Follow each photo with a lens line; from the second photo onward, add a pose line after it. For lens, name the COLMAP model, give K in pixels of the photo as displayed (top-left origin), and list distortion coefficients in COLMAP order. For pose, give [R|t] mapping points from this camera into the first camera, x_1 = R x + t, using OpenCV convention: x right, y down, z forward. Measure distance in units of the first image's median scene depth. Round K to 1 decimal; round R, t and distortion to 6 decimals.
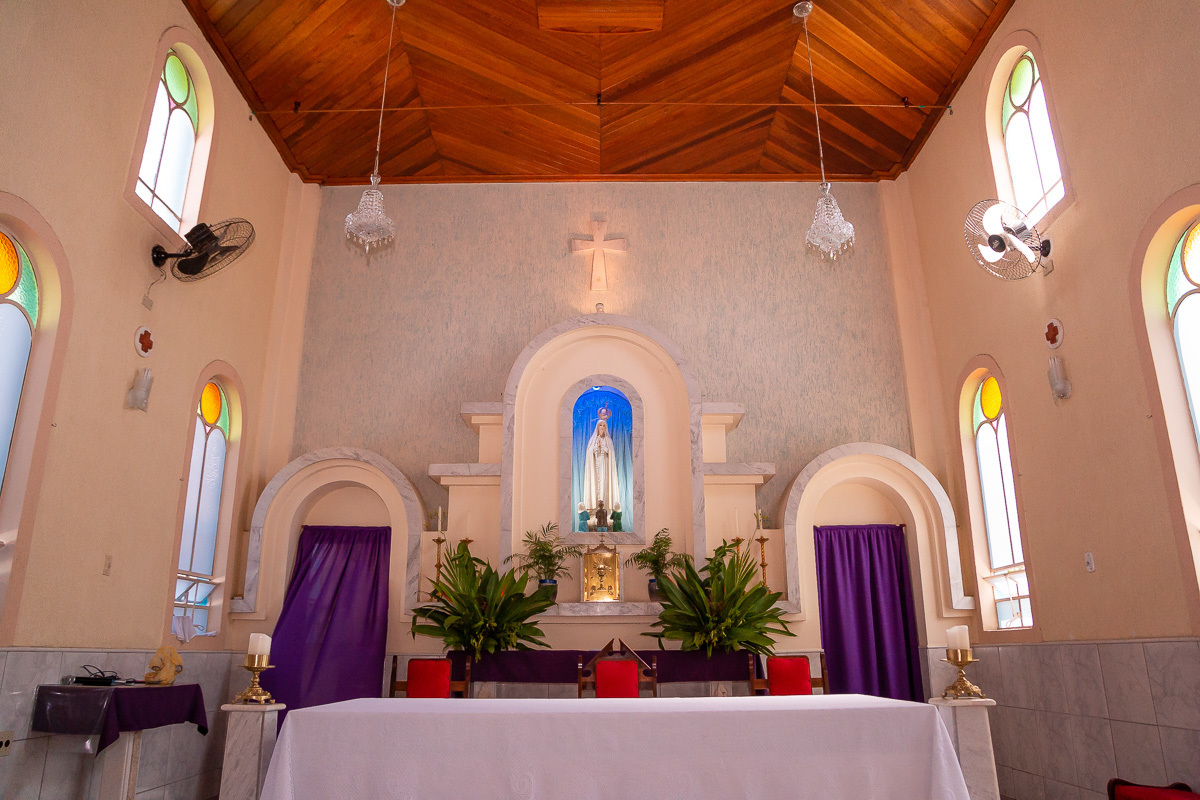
lens RADIAL K [[812.0, 0, 600.0], [0, 812.0, 400.0], [0, 0, 1]] dist [-0.126962, 0.060772]
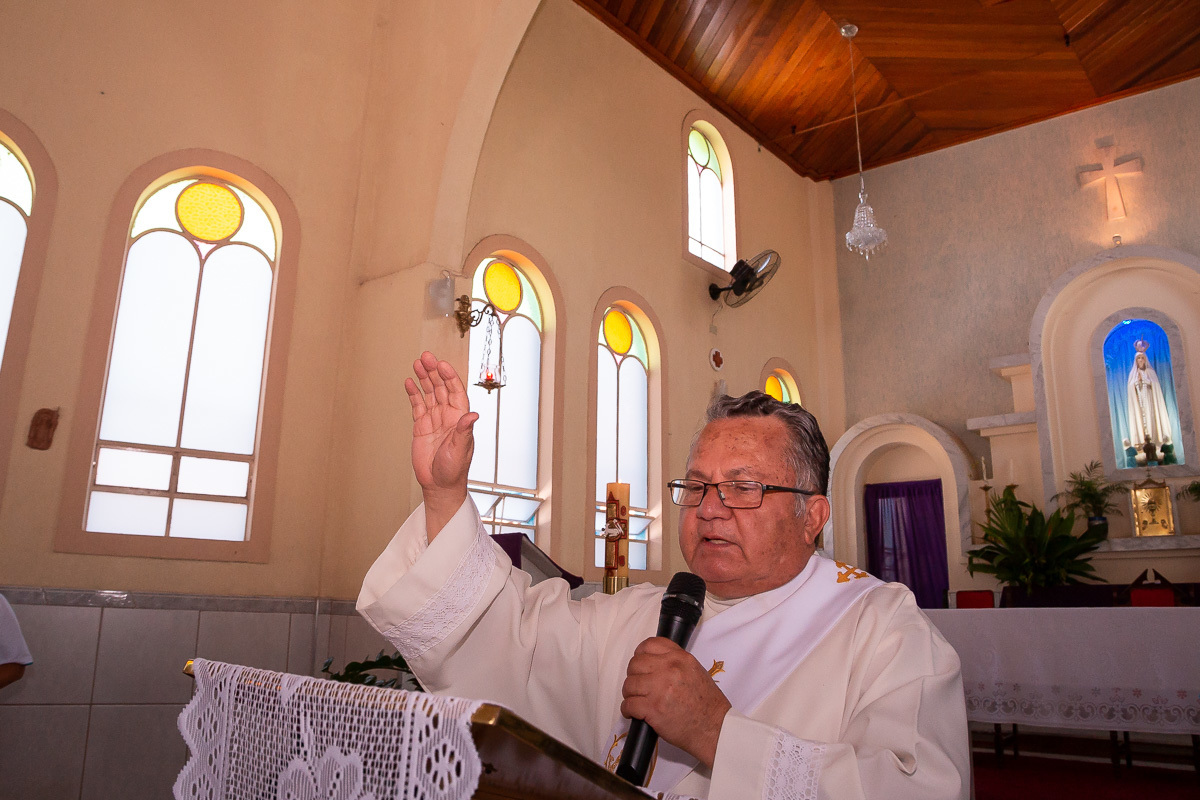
lens RADIAL K [[812.0, 0, 600.0], [0, 812.0, 400.0], [0, 0, 1]] dist [-0.126962, 0.060772]
pose [[0.764704, -0.133193, -0.630466, 0.091922], [0.172086, 0.985082, 0.000616, -0.033844], [0.620979, -0.108966, 0.776216, -0.145986]]
